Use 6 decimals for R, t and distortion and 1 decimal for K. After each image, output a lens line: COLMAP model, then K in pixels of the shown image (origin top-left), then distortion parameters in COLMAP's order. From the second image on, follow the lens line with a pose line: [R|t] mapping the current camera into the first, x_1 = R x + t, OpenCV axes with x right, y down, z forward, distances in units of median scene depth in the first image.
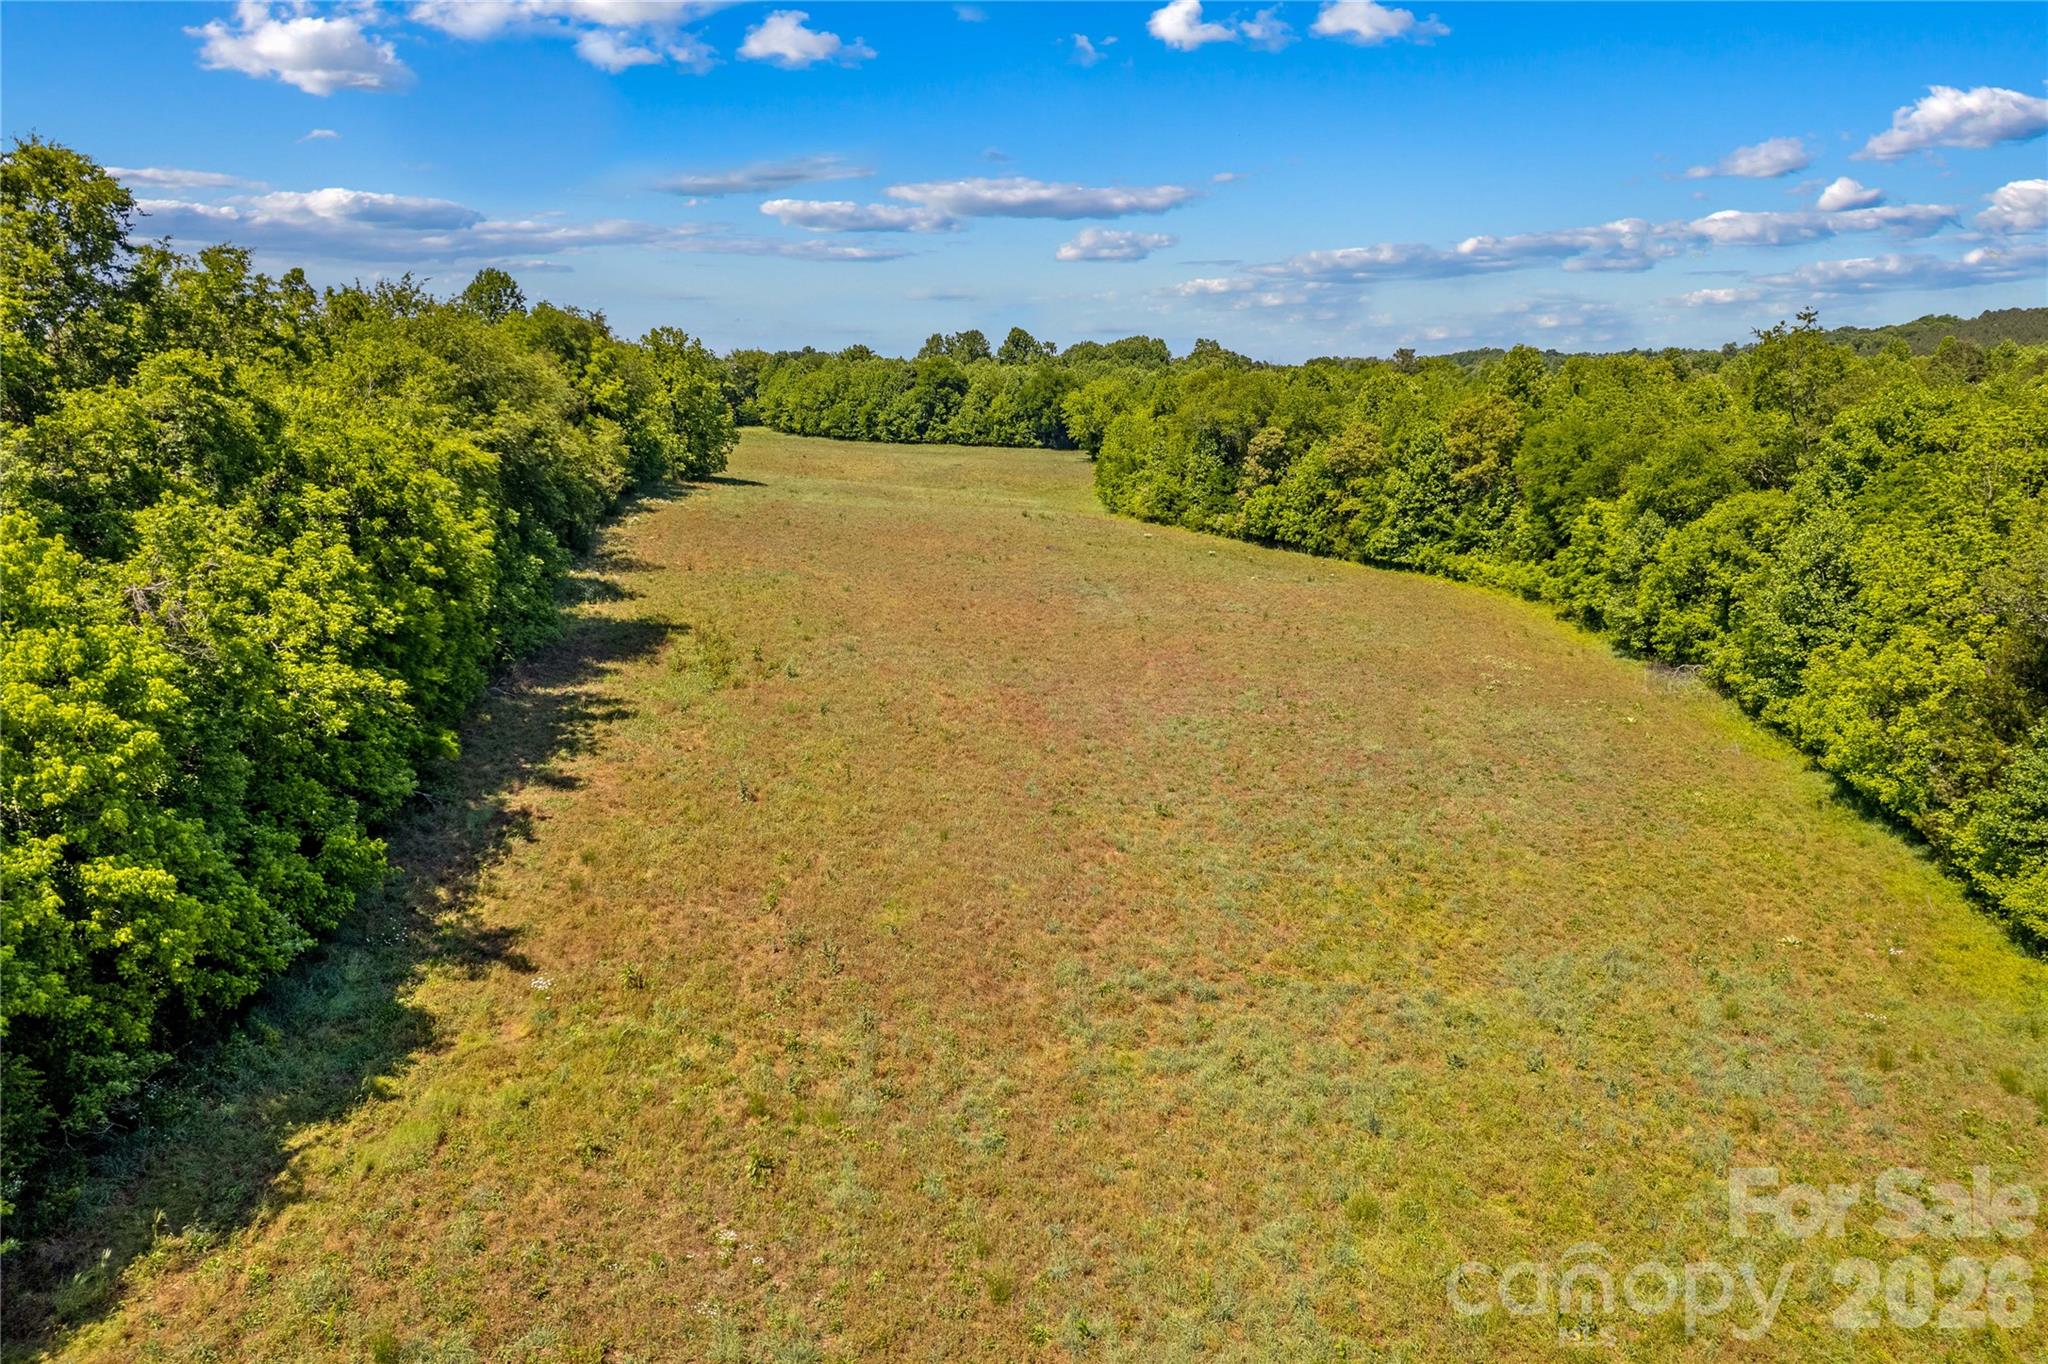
lens RADIAL K [[1362.8, 0, 1024.0], [0, 1362.8, 682.0], [0, 0, 1]] dist [-0.029087, 0.006711]
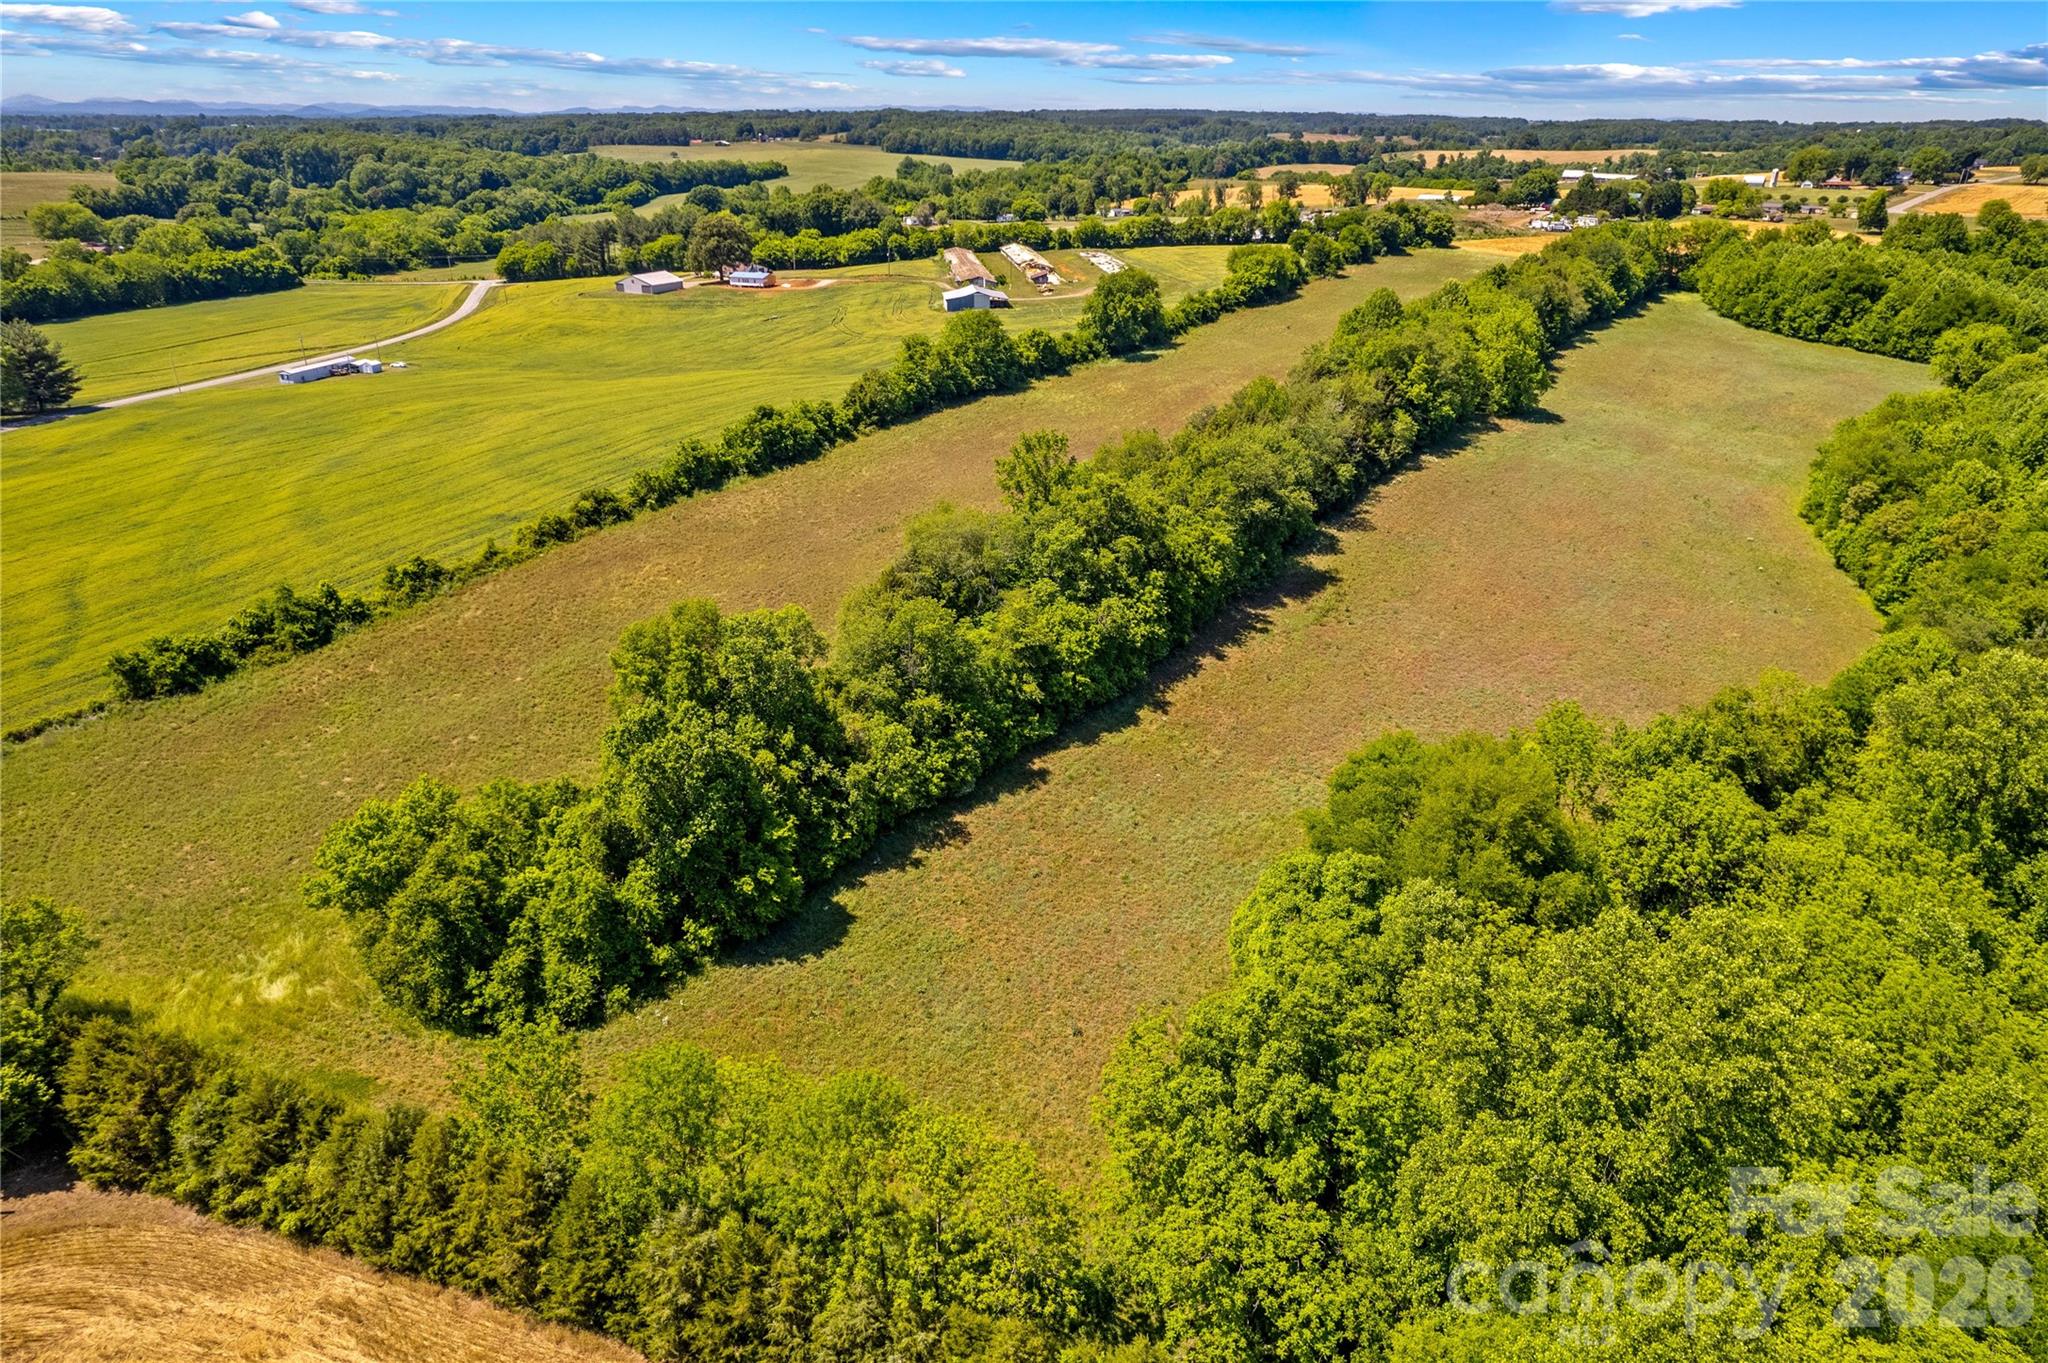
lens RADIAL K [[1362.8, 0, 1024.0], [0, 1362.8, 681.5], [0, 0, 1]] dist [-0.029087, 0.006711]
pose [[0.730531, 0.289564, -0.618447, 0.210451], [-0.153736, 0.952136, 0.264203, -0.103379], [0.665349, -0.097931, 0.740081, -0.265549]]
